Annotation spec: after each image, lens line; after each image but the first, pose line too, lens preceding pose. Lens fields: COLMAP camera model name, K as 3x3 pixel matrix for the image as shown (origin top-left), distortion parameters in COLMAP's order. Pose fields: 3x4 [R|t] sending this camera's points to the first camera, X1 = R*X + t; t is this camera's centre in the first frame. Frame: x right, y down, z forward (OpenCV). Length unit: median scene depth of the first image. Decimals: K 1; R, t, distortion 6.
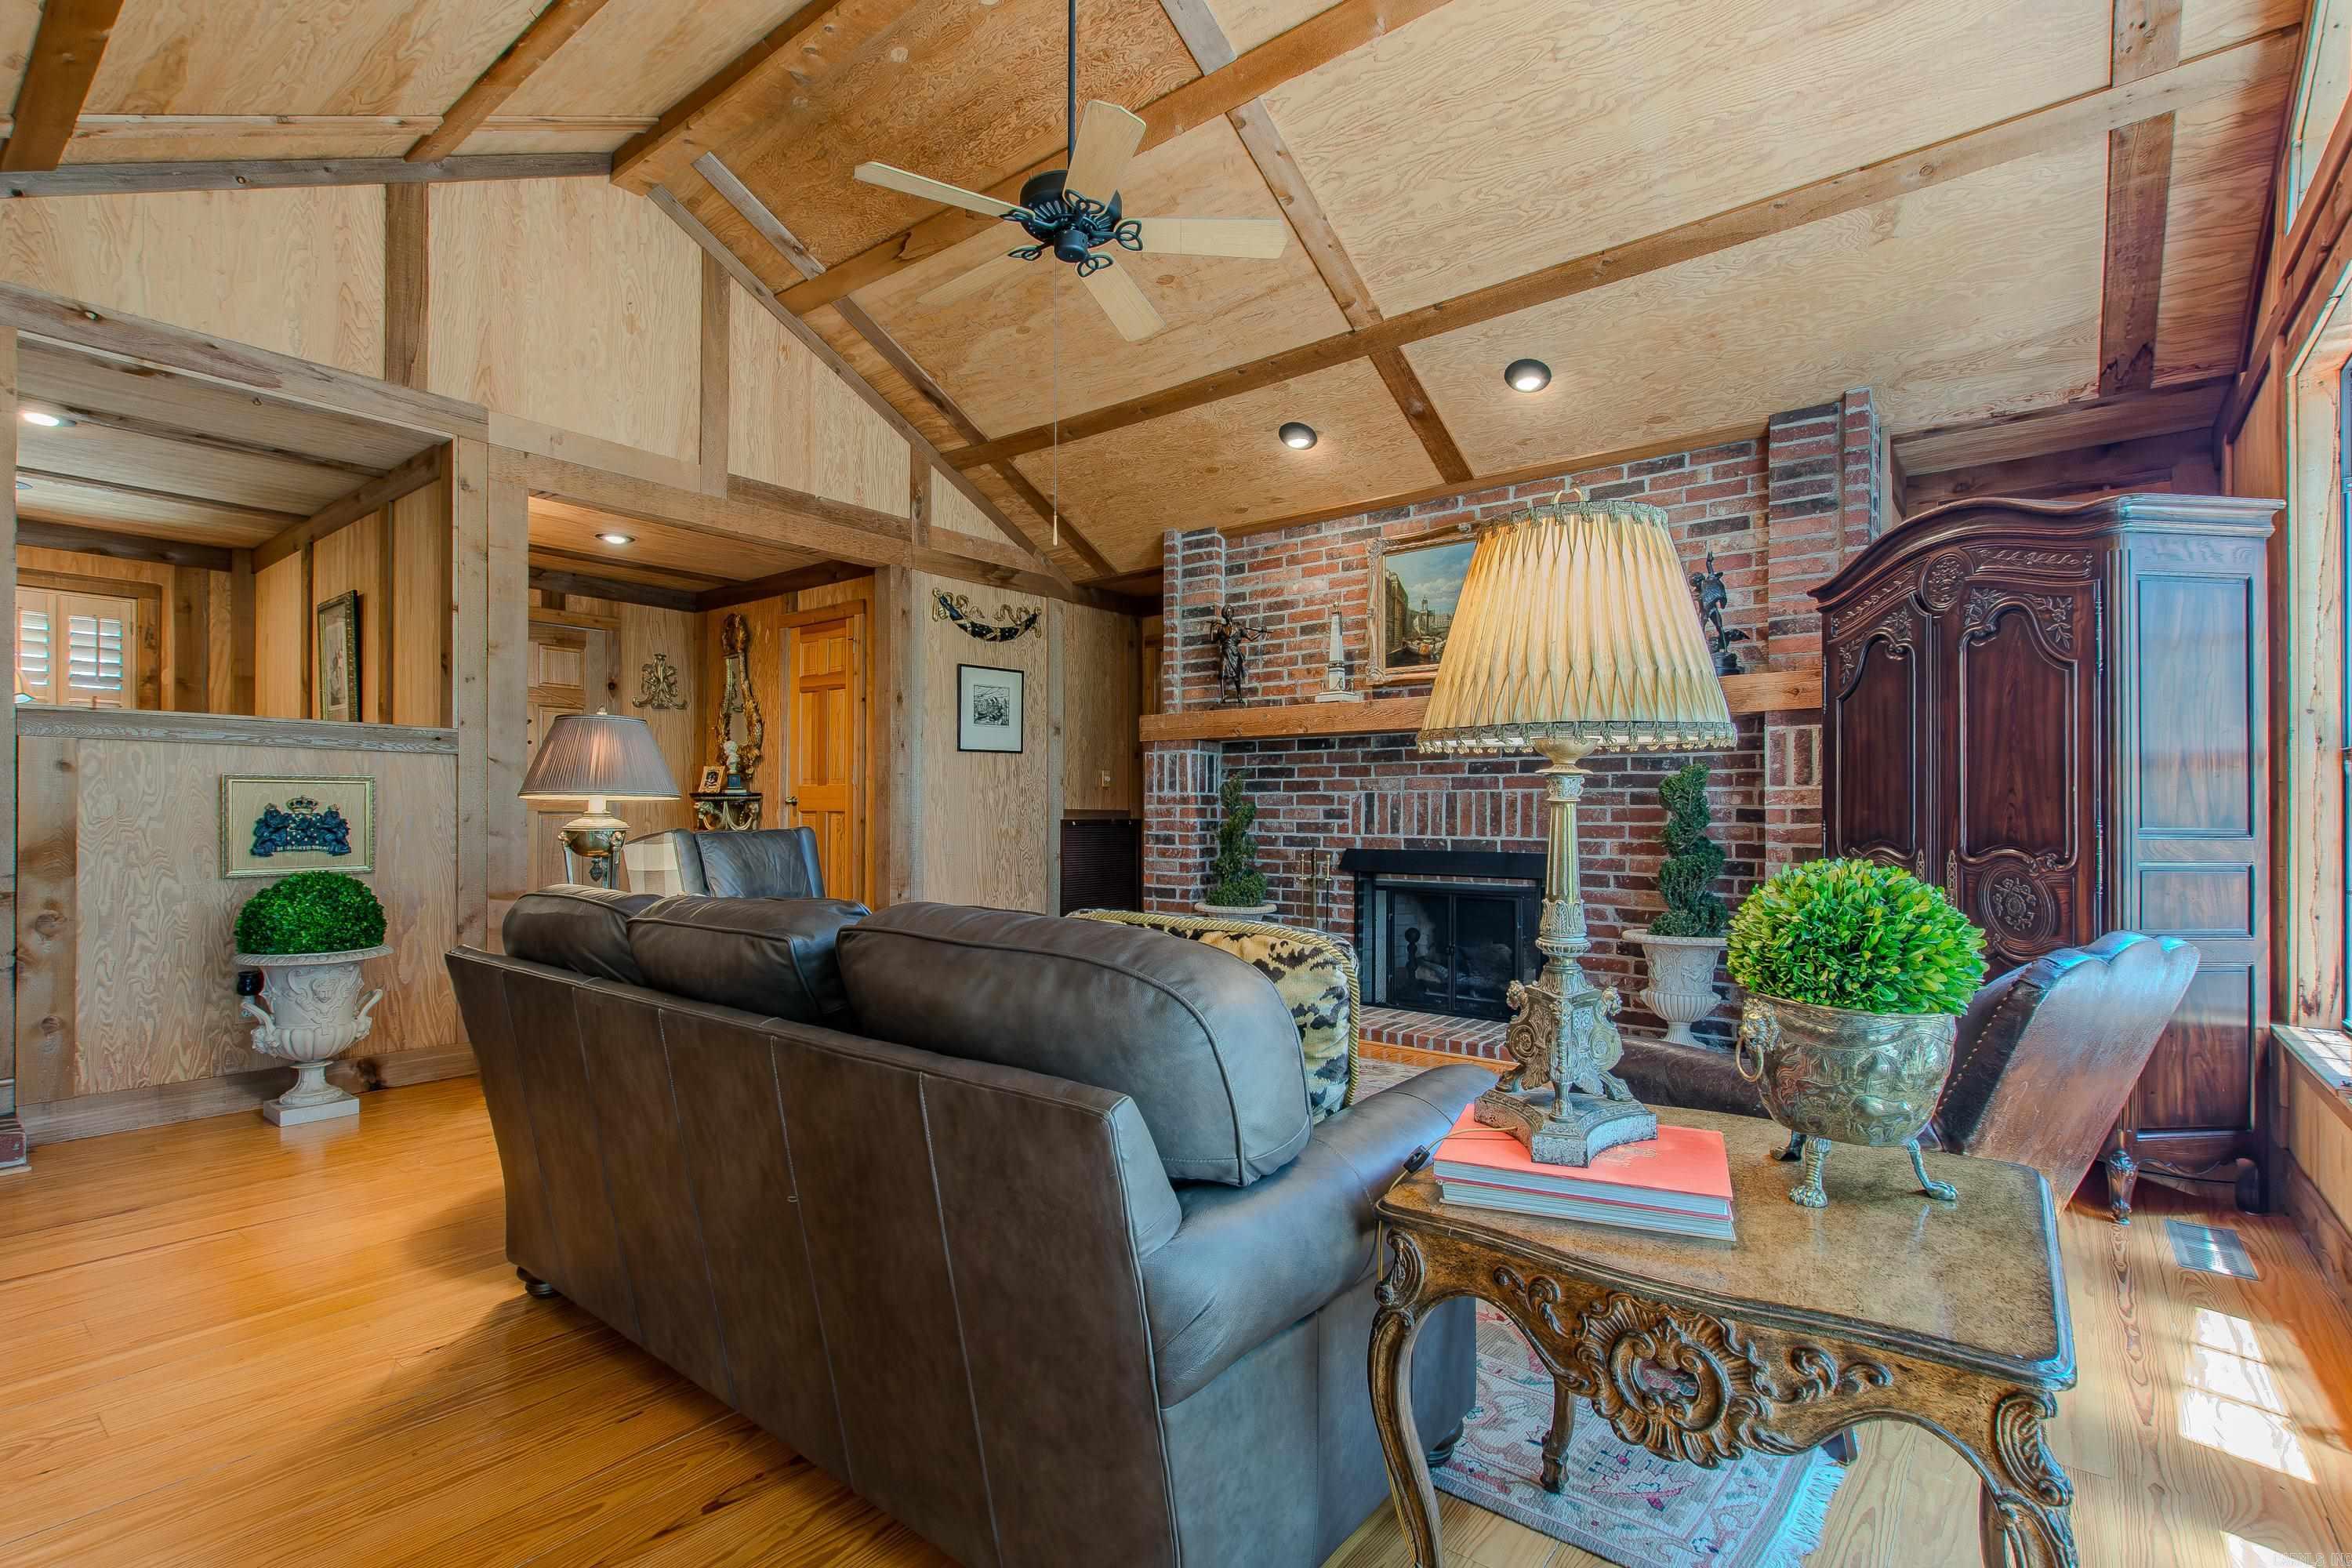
lens RADIAL K [[1071.0, 0, 1174.6], [0, 1071.0, 806.6], [0, 0, 1]] dist [0.000439, -0.001174]
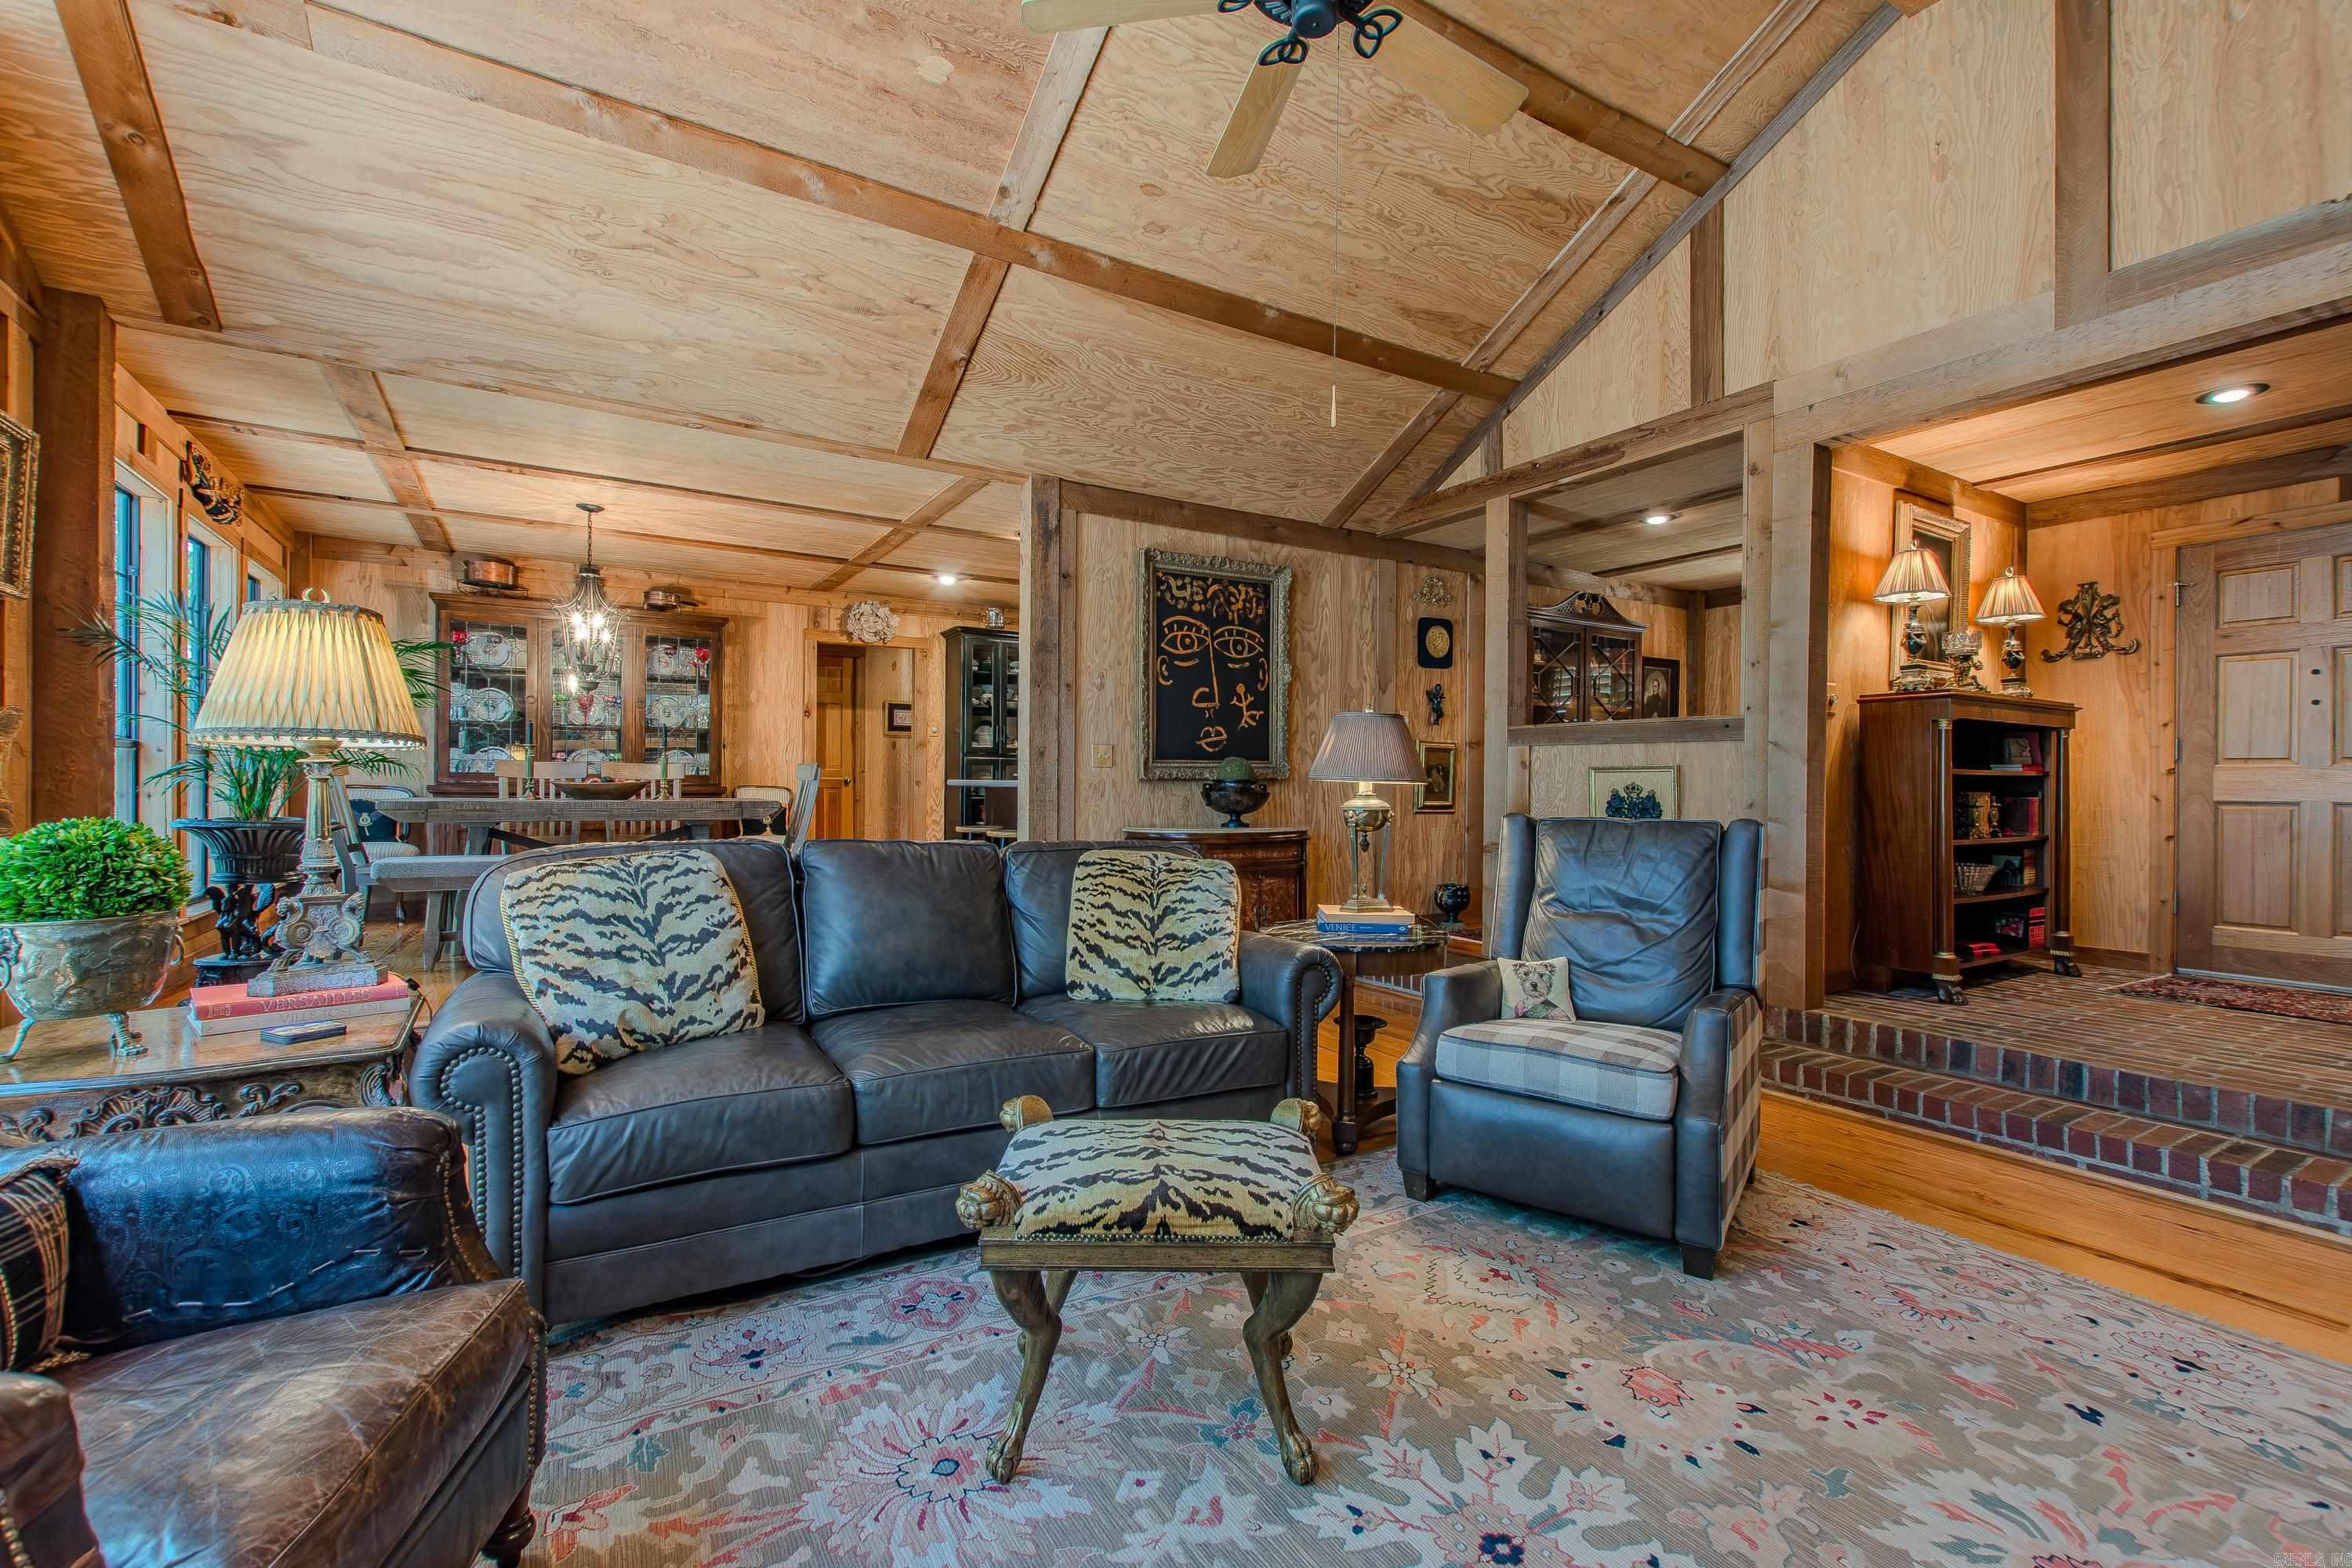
lens RADIAL K [[1019.2, 0, 1185.5], [0, 1019.2, 782.8], [0, 0, 1]] dist [0.006278, -0.003820]
pose [[-0.344150, -0.008601, -0.938875, 0.328606], [-0.005351, 0.999960, -0.007199, 0.001013], [0.938899, 0.002546, -0.344182, 0.649321]]
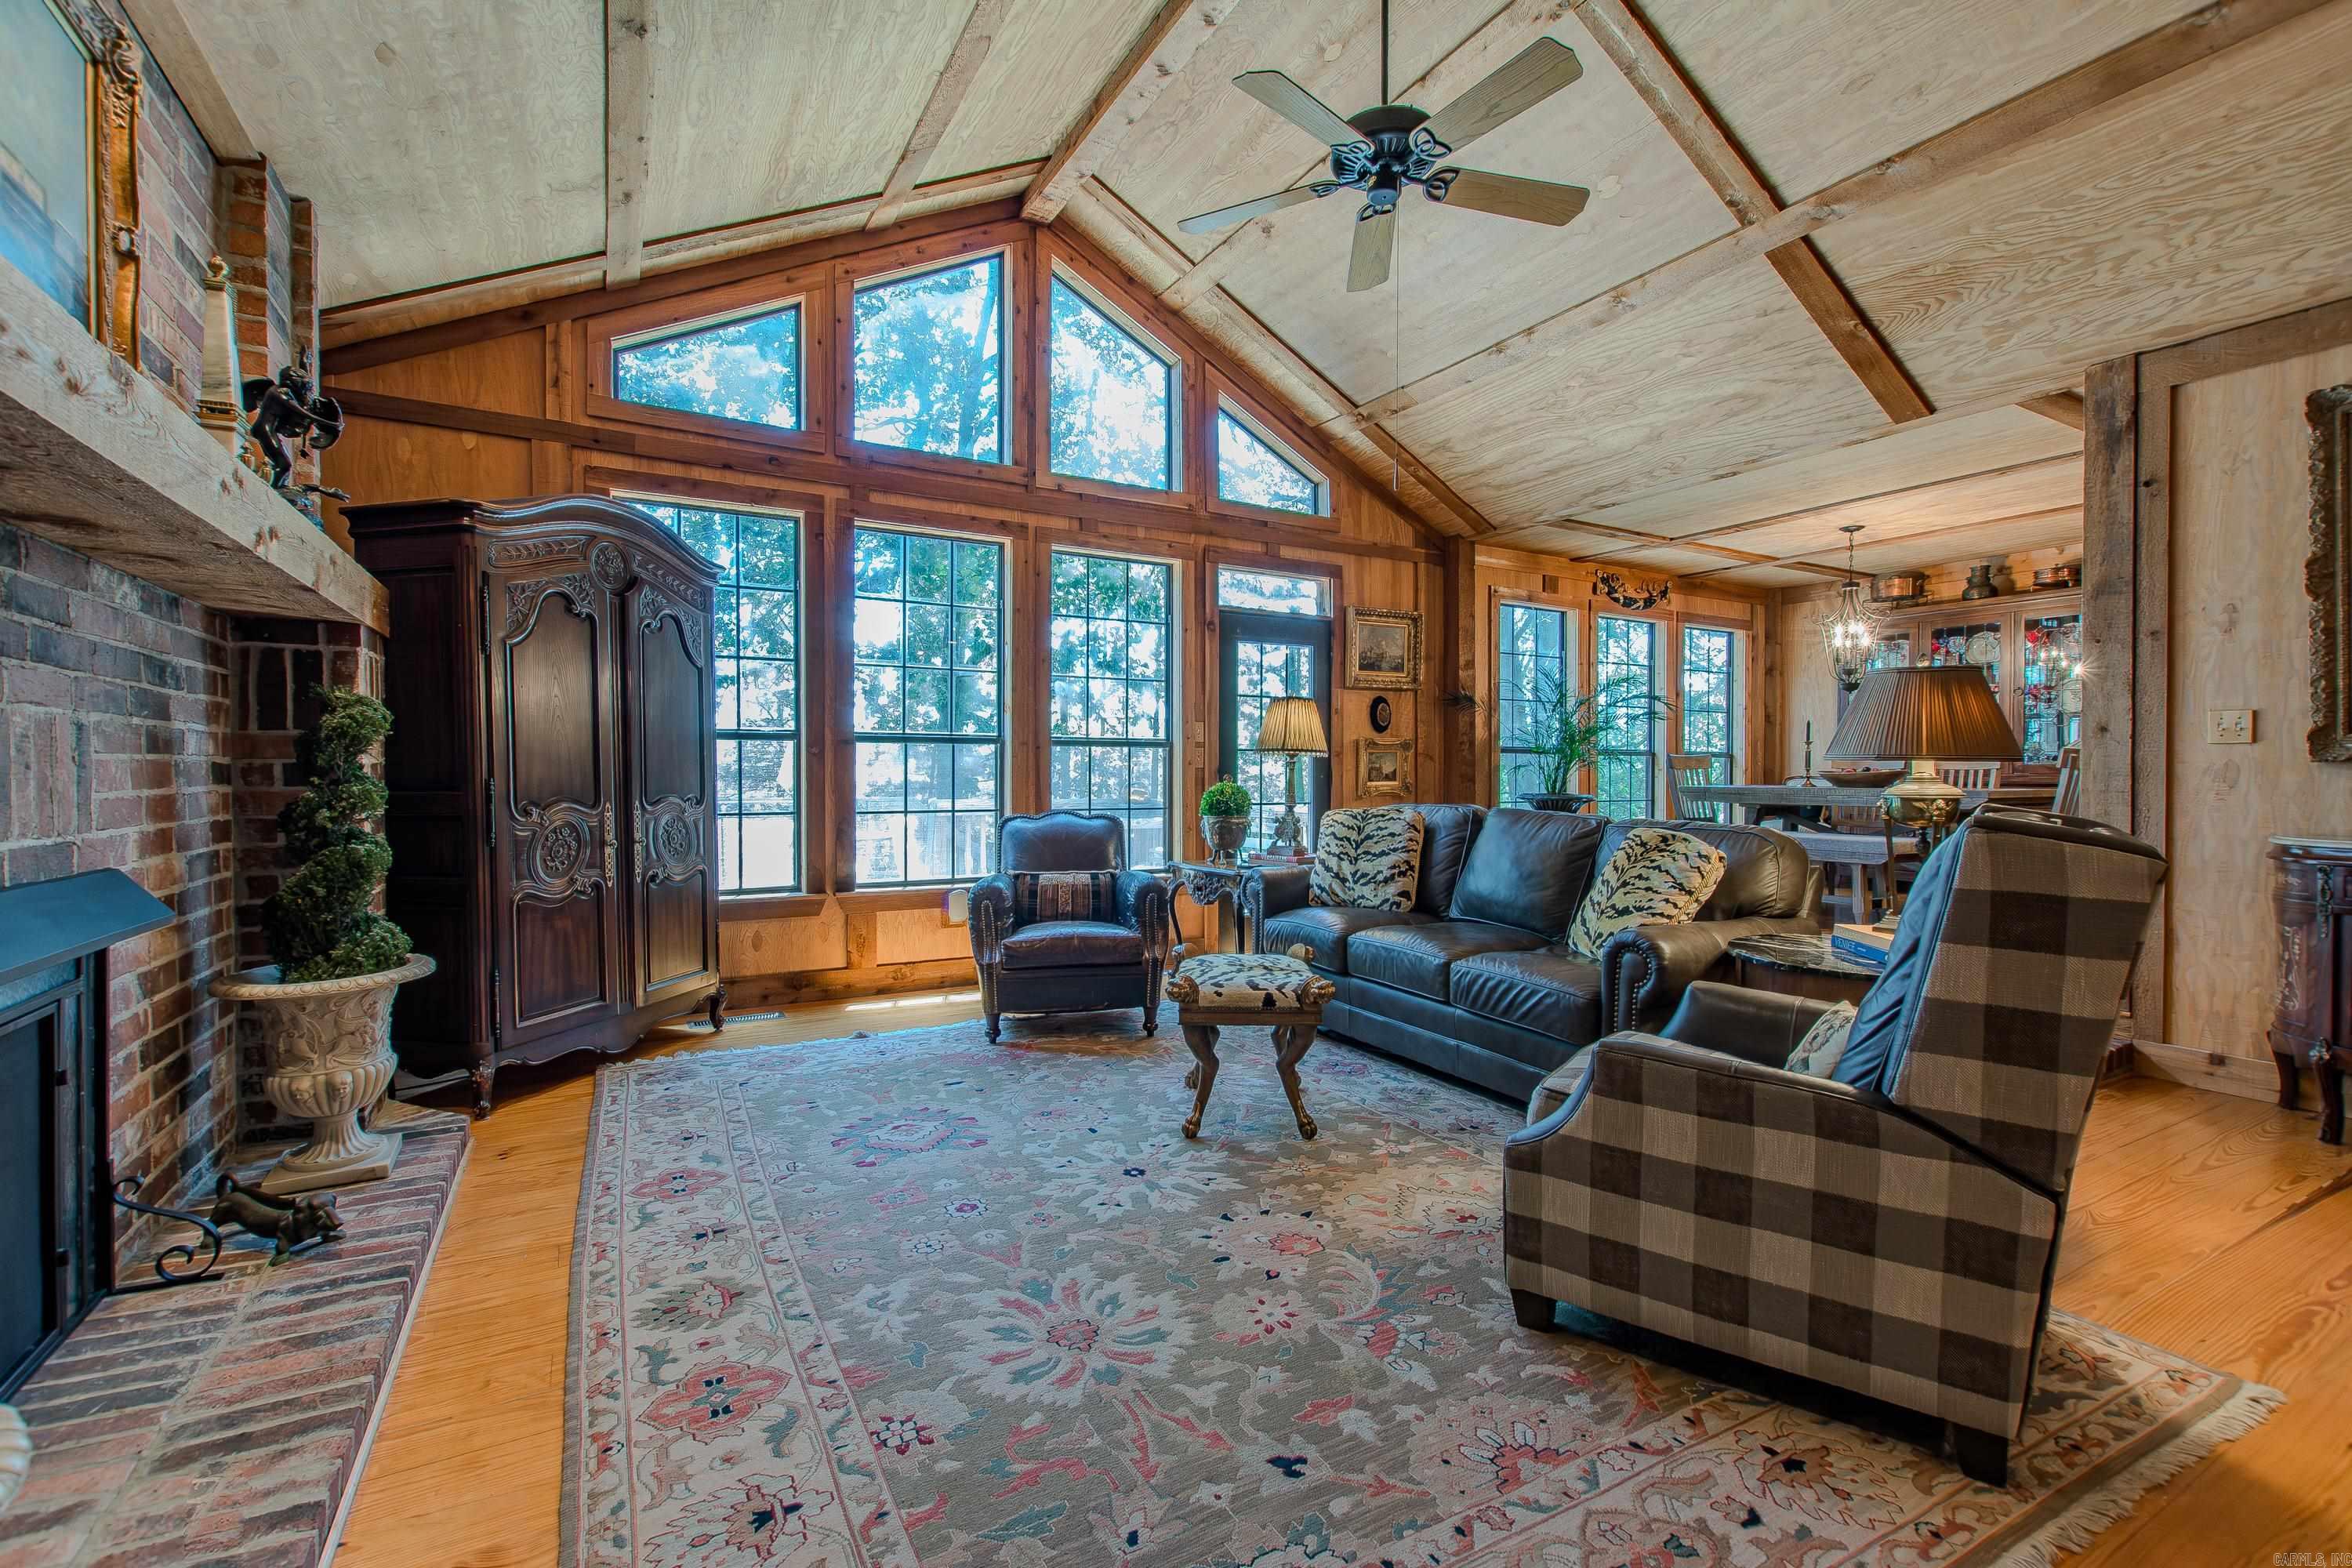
lens RADIAL K [[1019.2, 0, 1185.5], [0, 1019.2, 782.8], [0, 0, 1]] dist [0.006278, -0.003820]
pose [[-0.927077, -0.009661, 0.374745, -0.153967], [-0.007081, 0.999941, 0.008262, 0.003973], [-0.374803, 0.005006, -0.927091, 1.081928]]
